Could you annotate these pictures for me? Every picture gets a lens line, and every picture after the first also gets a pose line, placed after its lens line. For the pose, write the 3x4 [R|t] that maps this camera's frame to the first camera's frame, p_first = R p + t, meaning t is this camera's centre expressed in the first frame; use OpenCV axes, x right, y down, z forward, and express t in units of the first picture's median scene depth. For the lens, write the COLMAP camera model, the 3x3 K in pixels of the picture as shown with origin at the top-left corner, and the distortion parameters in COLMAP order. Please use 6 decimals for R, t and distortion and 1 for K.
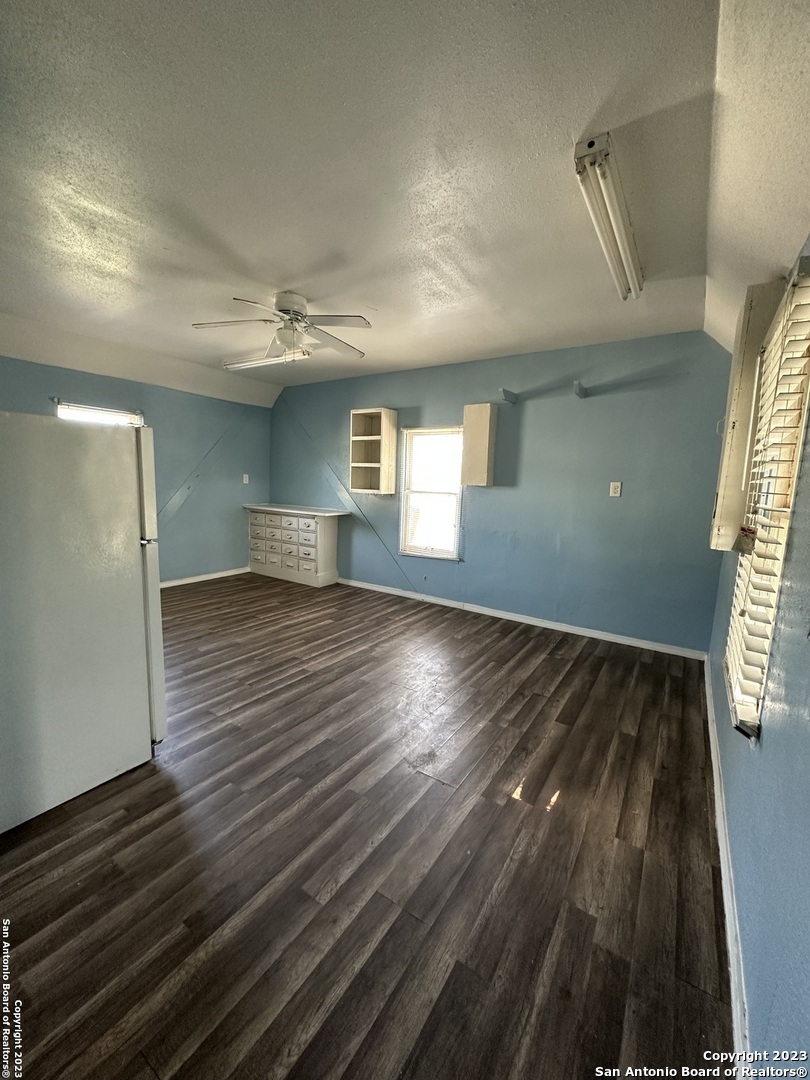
lens RADIAL K [[432.2, 0, 407.1], [0, 432.2, 538.6], [0, 0, 1]] dist [-0.002325, 0.000507]
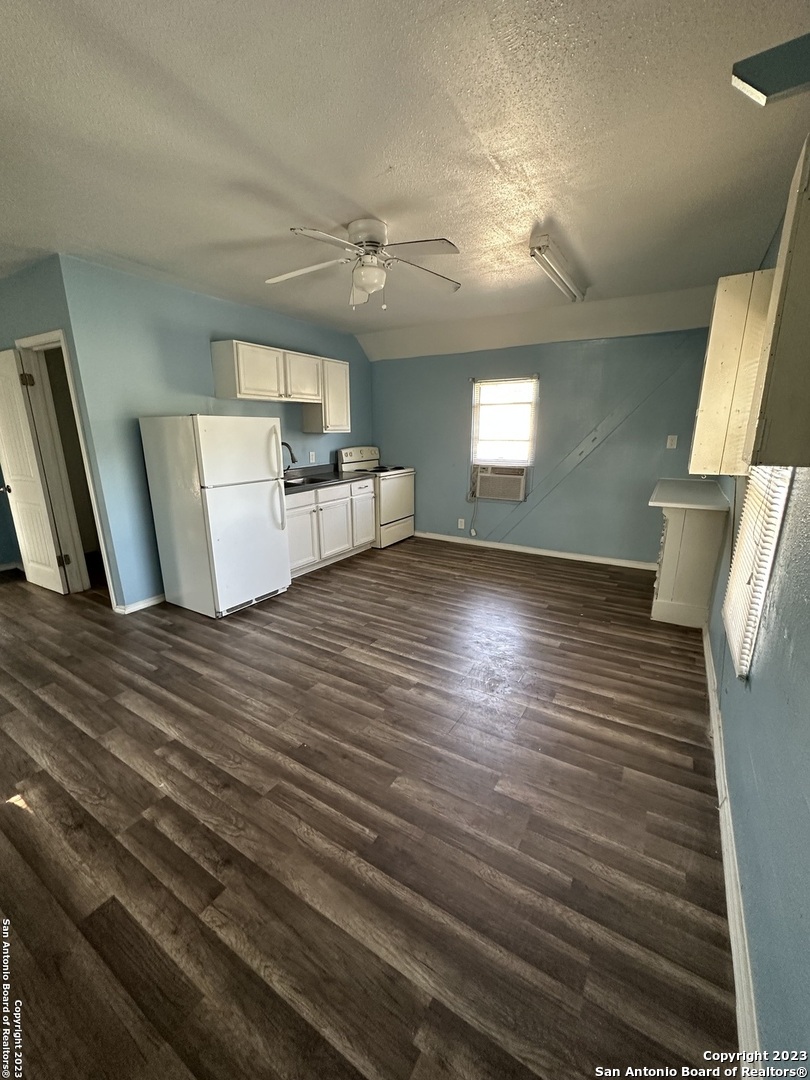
lens RADIAL K [[432.2, 0, 405.6], [0, 432.2, 541.6], [0, 0, 1]] dist [-0.002325, 0.000507]
pose [[0.020531, 0.217600, -0.975822, 0.462292], [-0.124086, 0.969036, 0.213476, -0.105056], [0.992059, 0.116703, 0.046896, 0.757657]]
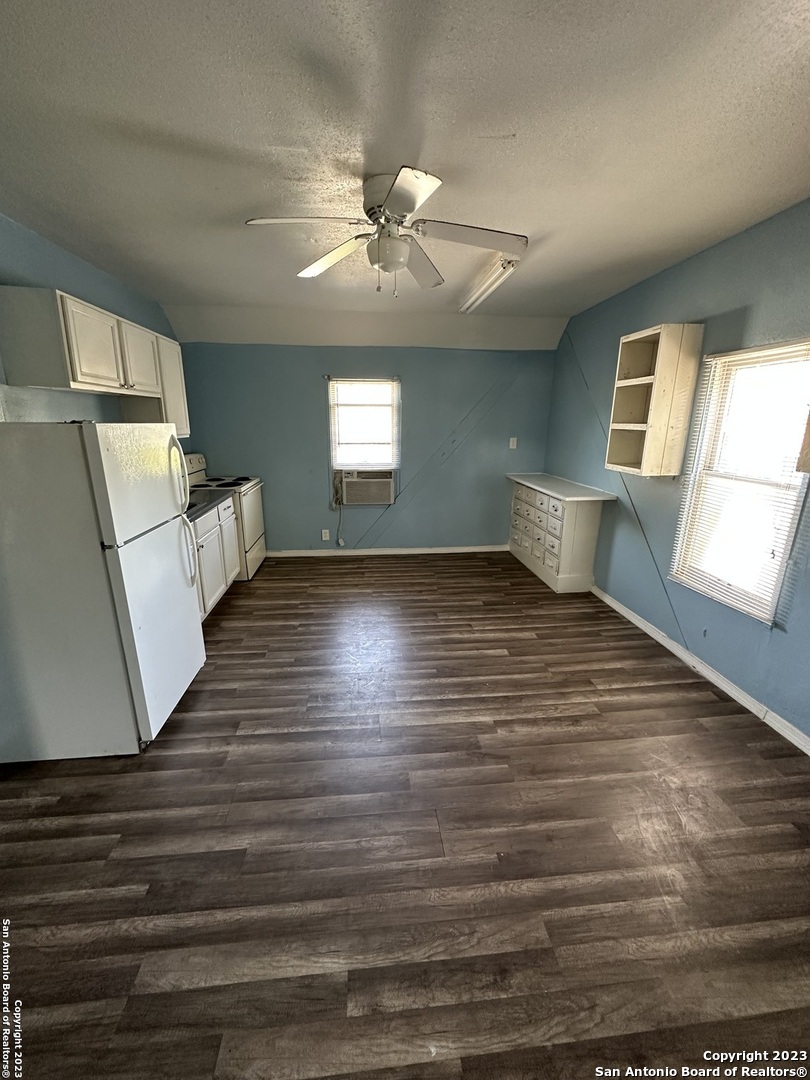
lens RADIAL K [[432.2, 0, 405.7], [0, 432.2, 539.7], [0, 0, 1]] dist [-0.002325, 0.000507]
pose [[0.628484, 0.176128, -0.757619, 0.228329], [-0.083619, 0.983680, 0.159315, -0.094625], [0.773314, -0.036776, 0.632955, 0.403859]]
